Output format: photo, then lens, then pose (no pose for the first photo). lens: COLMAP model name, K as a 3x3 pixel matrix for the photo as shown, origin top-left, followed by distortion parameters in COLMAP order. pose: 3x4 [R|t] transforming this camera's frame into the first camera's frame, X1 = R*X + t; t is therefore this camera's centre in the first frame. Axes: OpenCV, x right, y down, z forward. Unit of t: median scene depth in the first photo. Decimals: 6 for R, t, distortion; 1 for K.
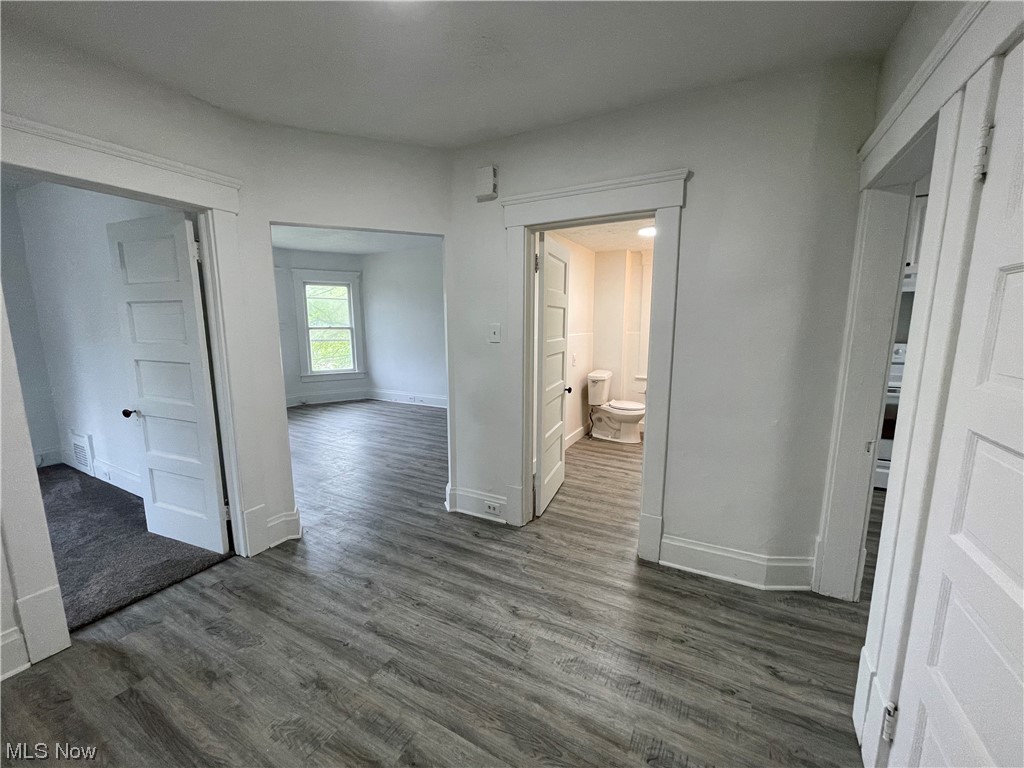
lens RADIAL K [[414.4, 0, 509.7], [0, 414.4, 385.2], [0, 0, 1]] dist [0.000592, 0.000313]
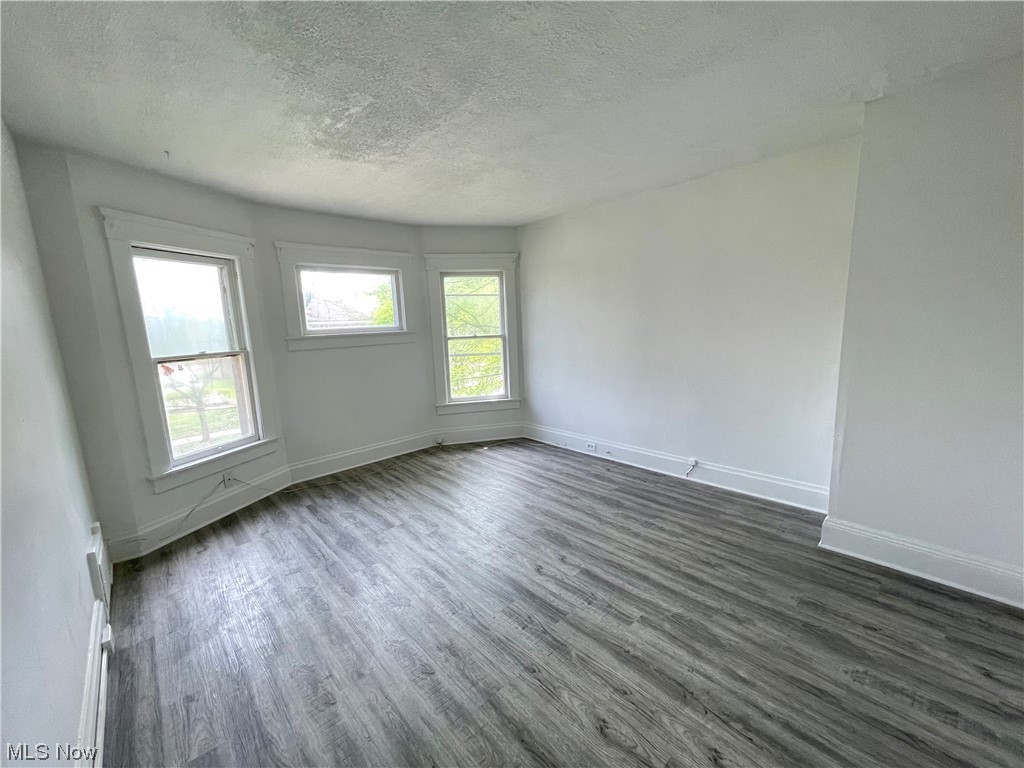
lens RADIAL K [[414.4, 0, 509.3], [0, 414.4, 386.2], [0, 0, 1]] dist [0.000592, 0.000313]
pose [[0.943206, 0.016899, -0.331777, -0.472769], [-0.014806, 0.999851, 0.008837, -0.201211], [0.331877, -0.003423, 0.943316, 1.167560]]
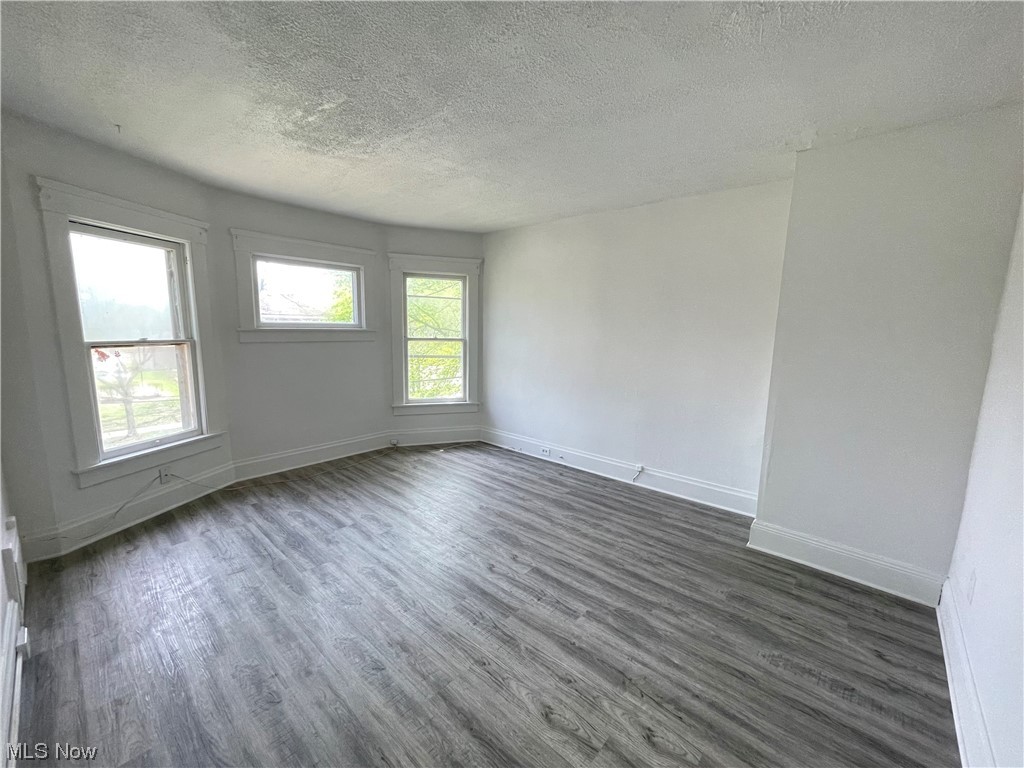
lens RADIAL K [[414.4, 0, 510.3], [0, 414.4, 386.1], [0, 0, 1]] dist [0.000592, 0.000313]
pose [[0.971855, 0.053664, -0.229385, -0.473463], [-0.057317, 0.998313, -0.009286, -0.193033], [0.228500, 0.022173, 0.973291, 1.133025]]
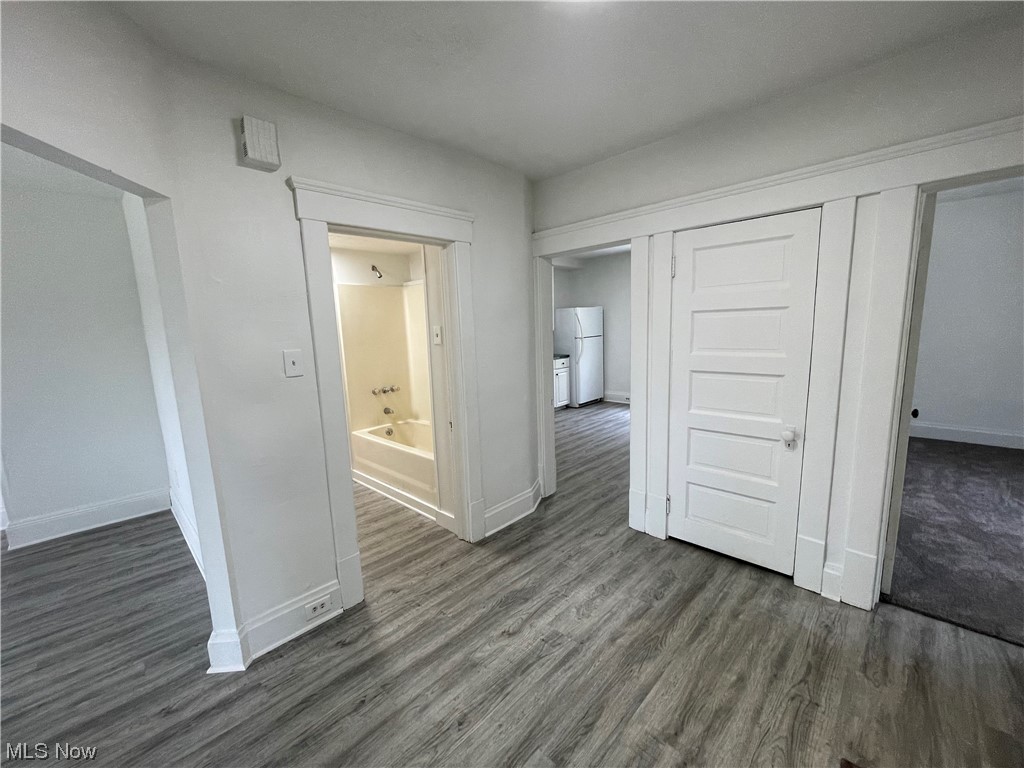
lens RADIAL K [[414.4, 0, 506.4], [0, 414.4, 385.7], [0, 0, 1]] dist [0.000592, 0.000313]
pose [[0.282904, -0.149647, 0.947402, -0.759661], [0.182220, 0.978150, 0.100091, -0.117555], [-0.941680, 0.144319, 0.303992, 0.568362]]
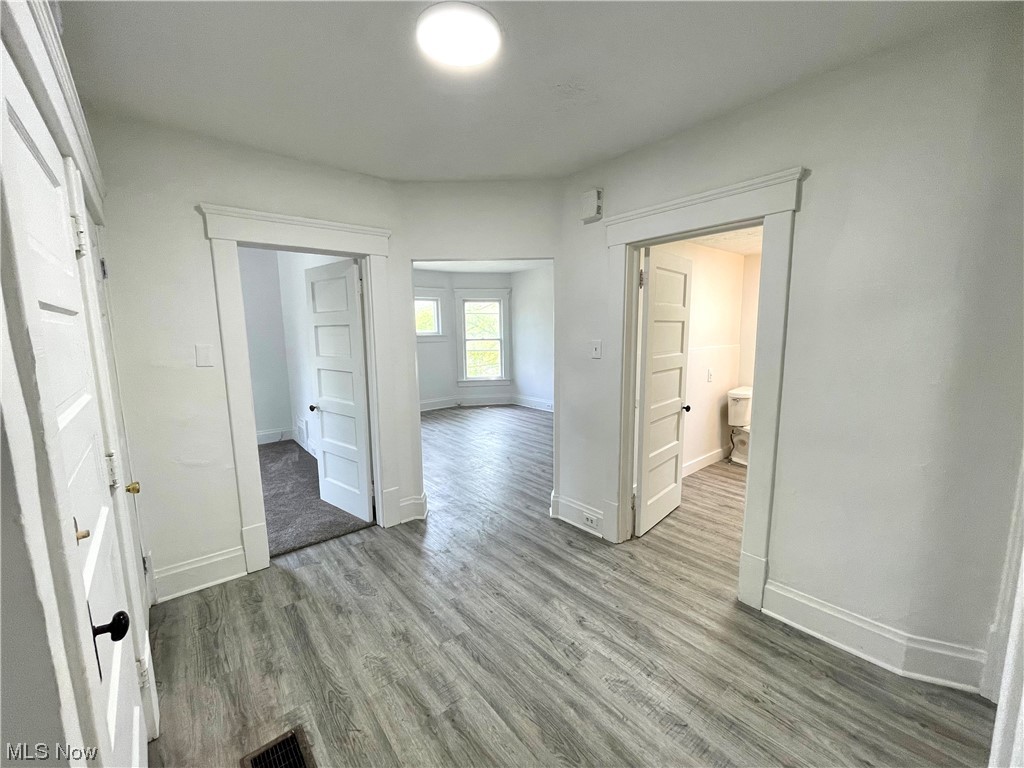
lens RADIAL K [[414.4, 0, 510.0], [0, 414.4, 385.9], [0, 0, 1]] dist [0.000592, 0.000313]
pose [[0.926355, 0.037969, -0.374734, 0.193513], [-0.043984, 0.999004, -0.007509, -0.023373], [0.374075, 0.023439, 0.927102, -0.034635]]
